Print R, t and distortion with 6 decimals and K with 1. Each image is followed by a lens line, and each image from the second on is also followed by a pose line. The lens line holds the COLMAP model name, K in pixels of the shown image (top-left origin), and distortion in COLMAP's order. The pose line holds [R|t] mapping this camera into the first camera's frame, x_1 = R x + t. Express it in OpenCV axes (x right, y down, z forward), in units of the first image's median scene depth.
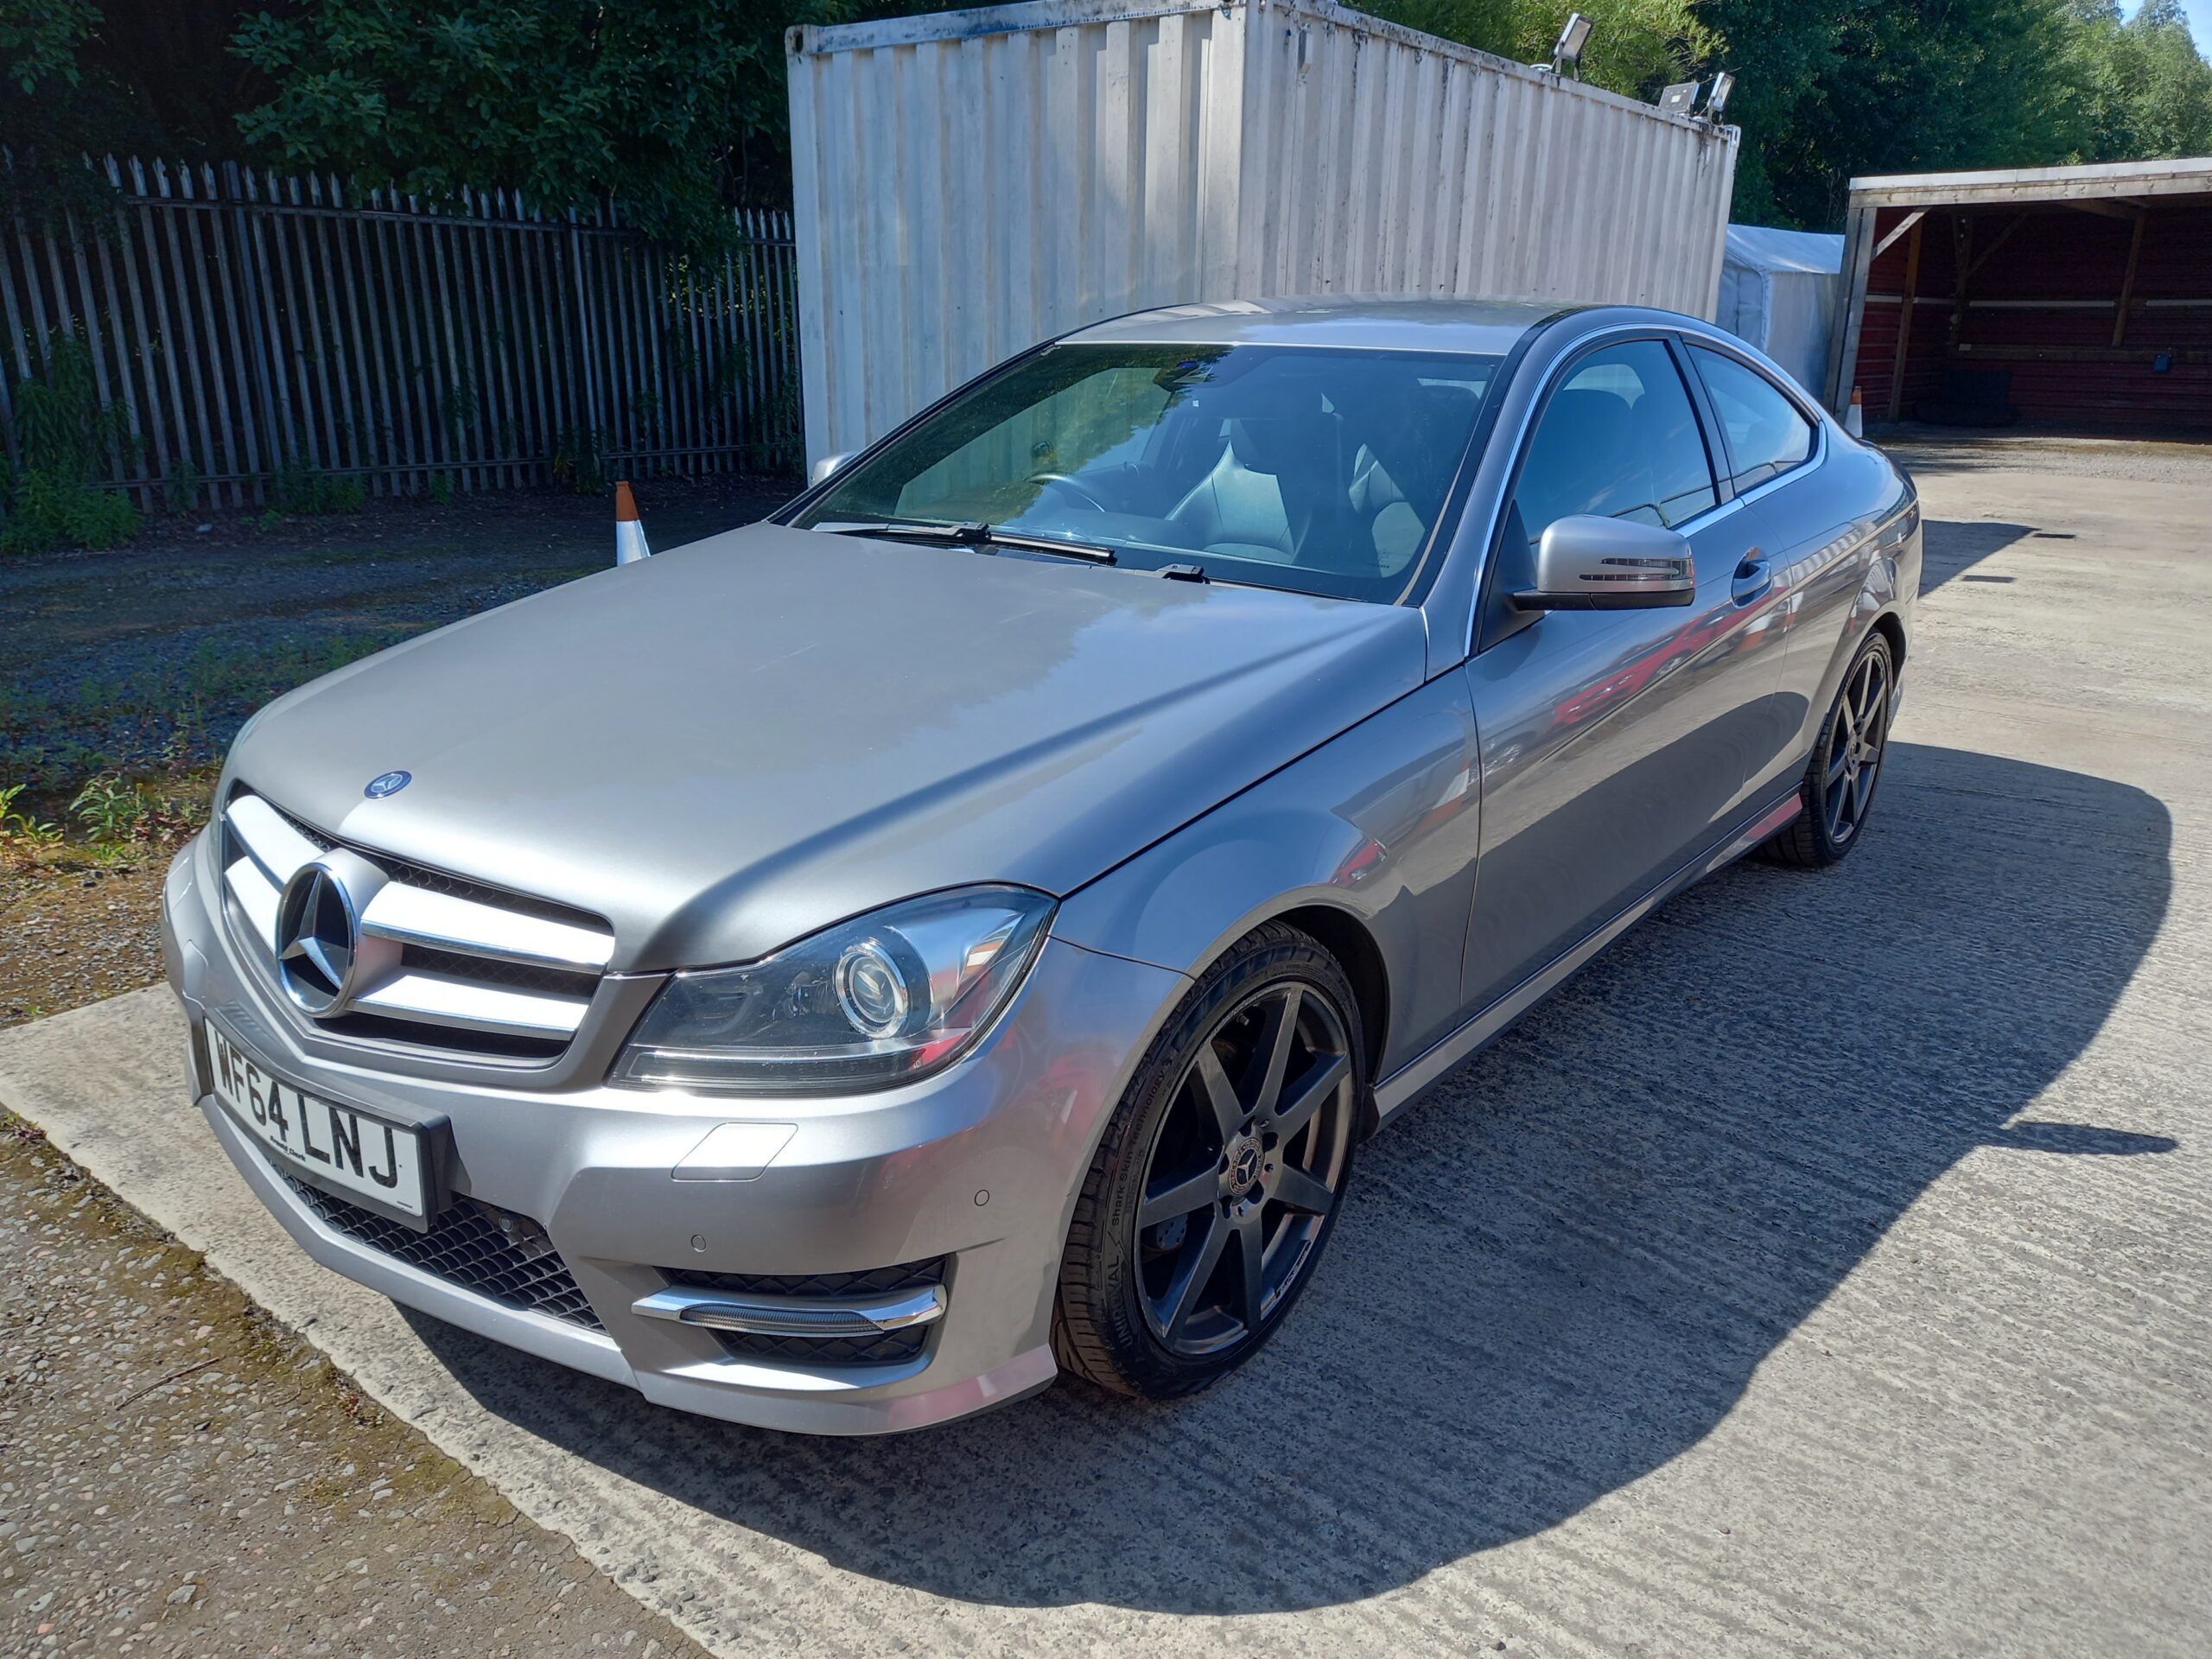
lens RADIAL K [[1627.5, 0, 1114.4], [0, 1627.5, 825.2], [0, 0, 1]] dist [0.057848, -0.053922]
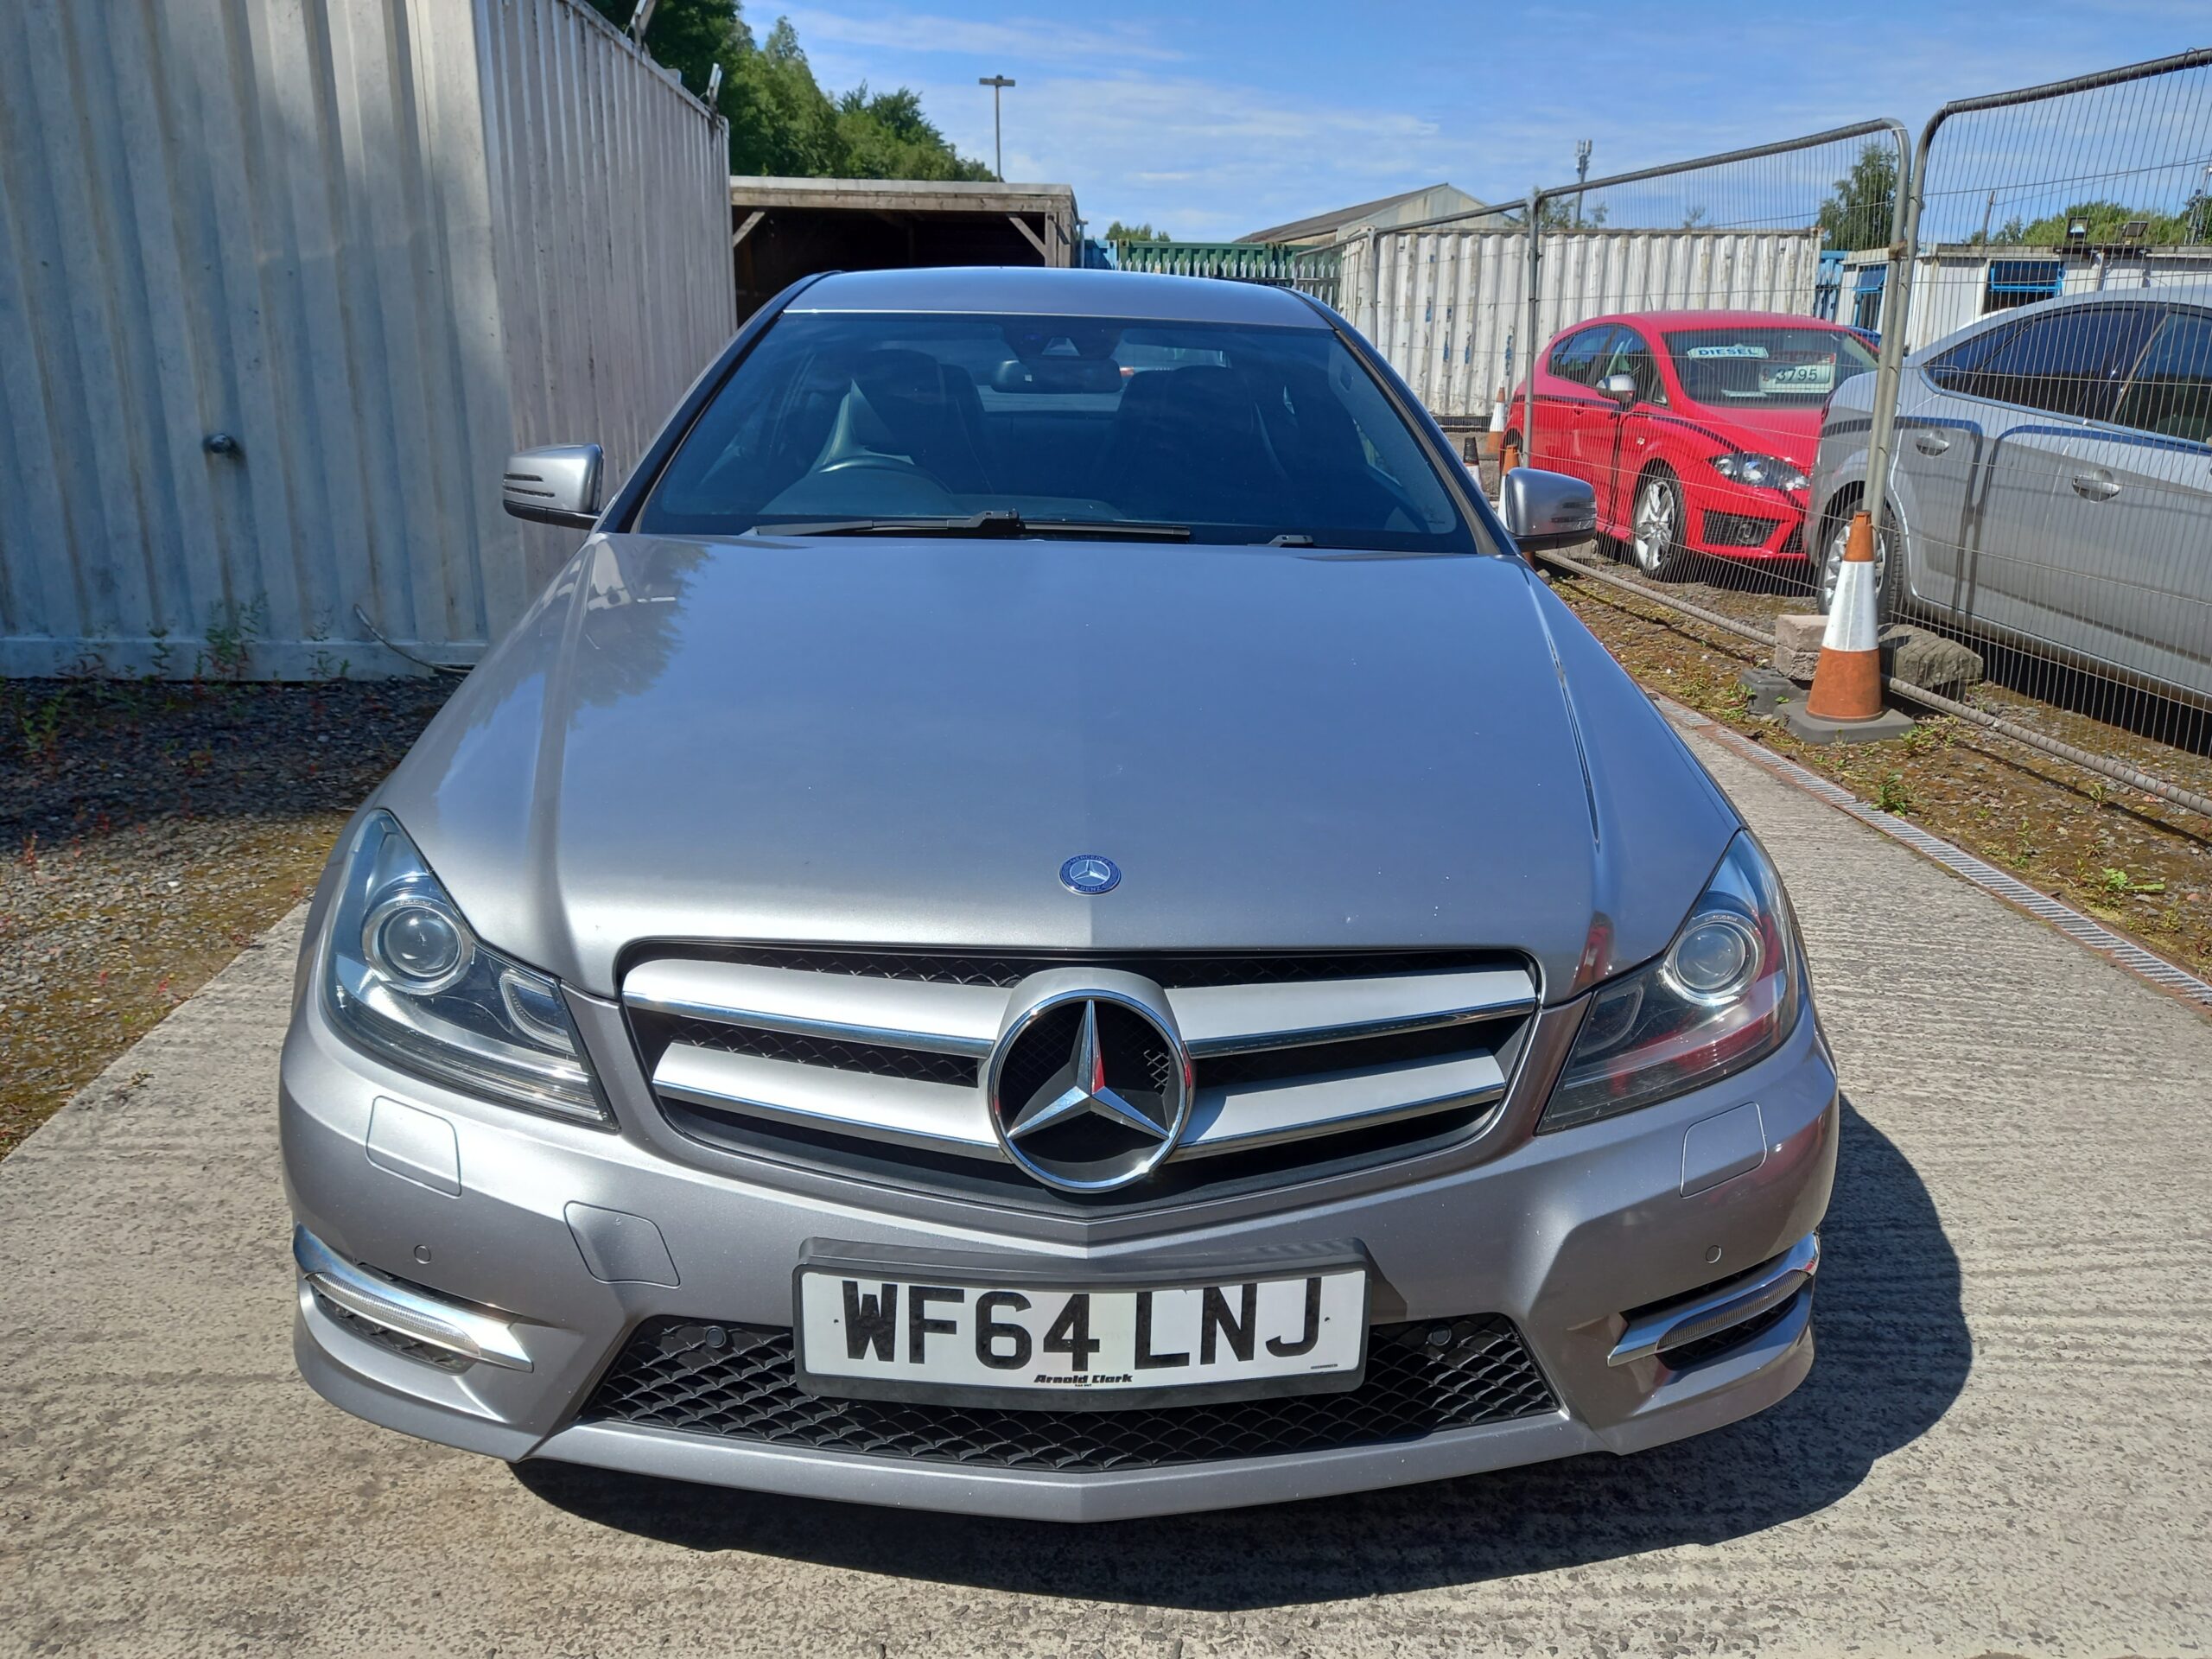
lens RADIAL K [[1627.5, 0, 1106.3], [0, 1627.5, 829.2], [0, 0, 1]] dist [0.057848, -0.053922]
pose [[0.751233, -0.183730, 0.633950, -0.639715], [0.178325, 0.981255, 0.073069, -0.069424], [-0.635491, 0.058157, 0.769915, 0.286596]]
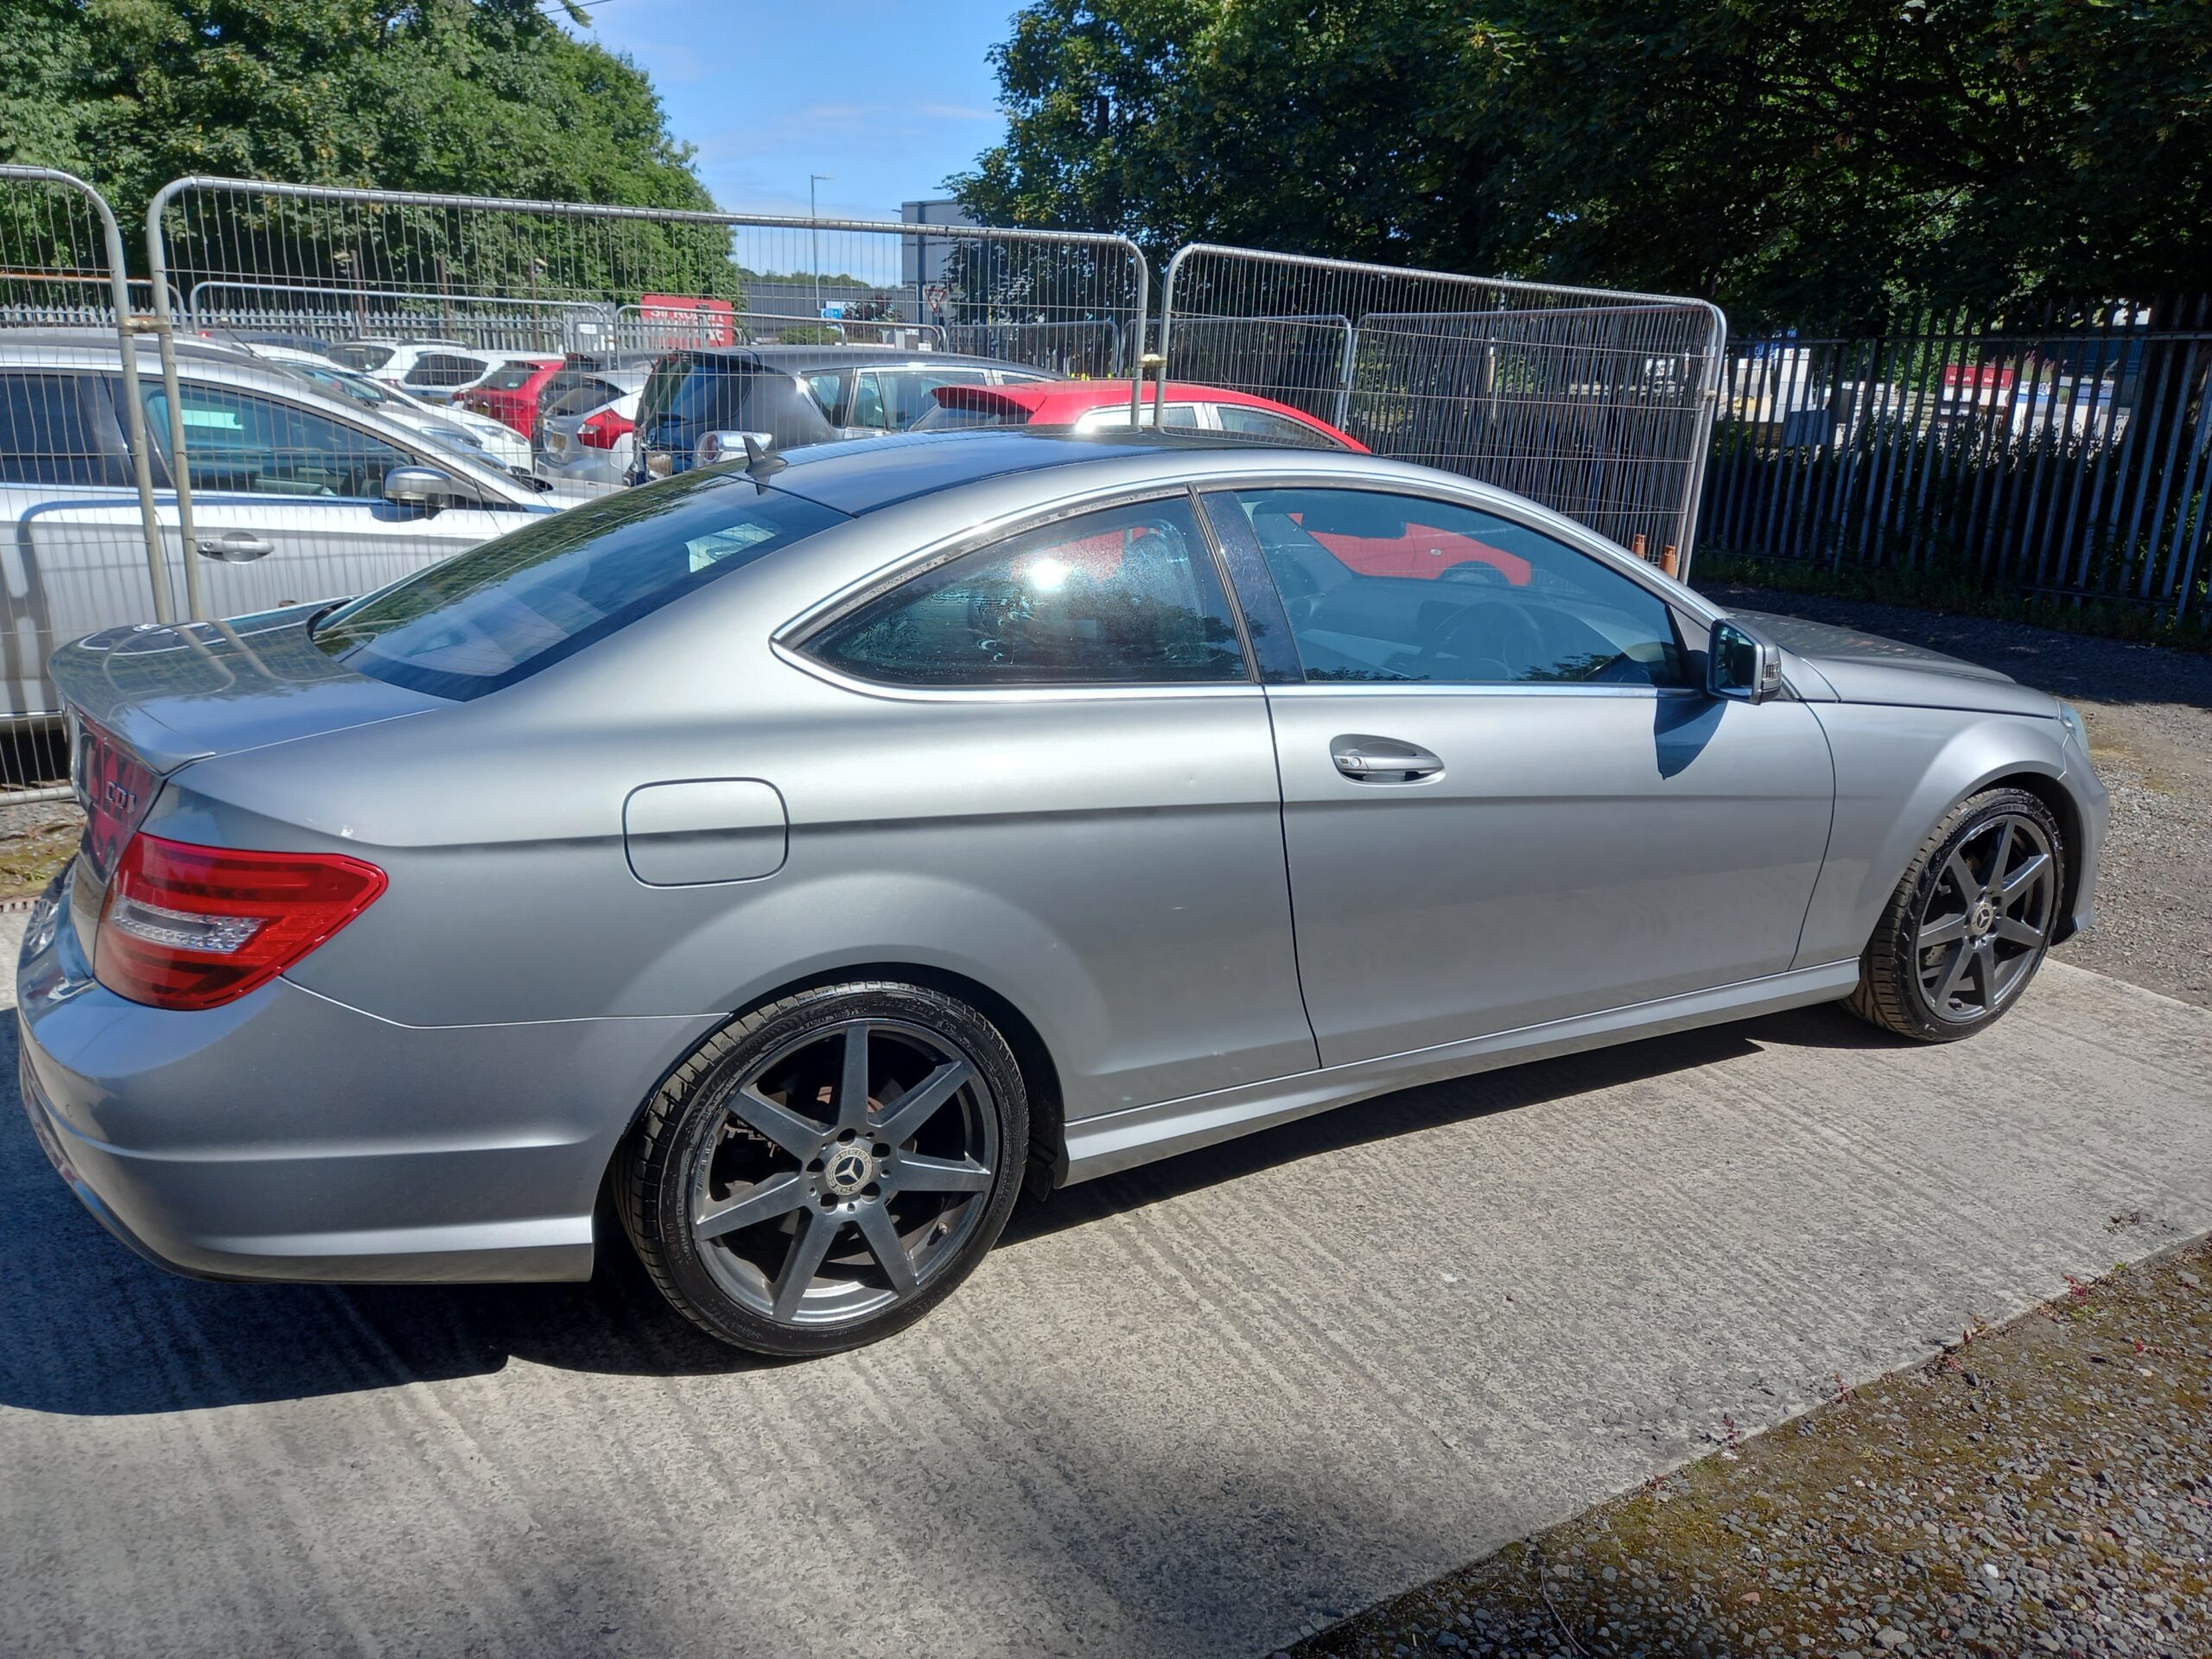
lens RADIAL K [[1627.5, 0, 1112.3], [0, 1627.5, 831.2], [0, 0, 1]] dist [0.057848, -0.053922]
pose [[-0.925056, -0.125934, 0.358346, -0.198231], [0.091776, 0.841375, 0.532603, -0.846158], [-0.368576, 0.525575, -0.766761, 2.482140]]
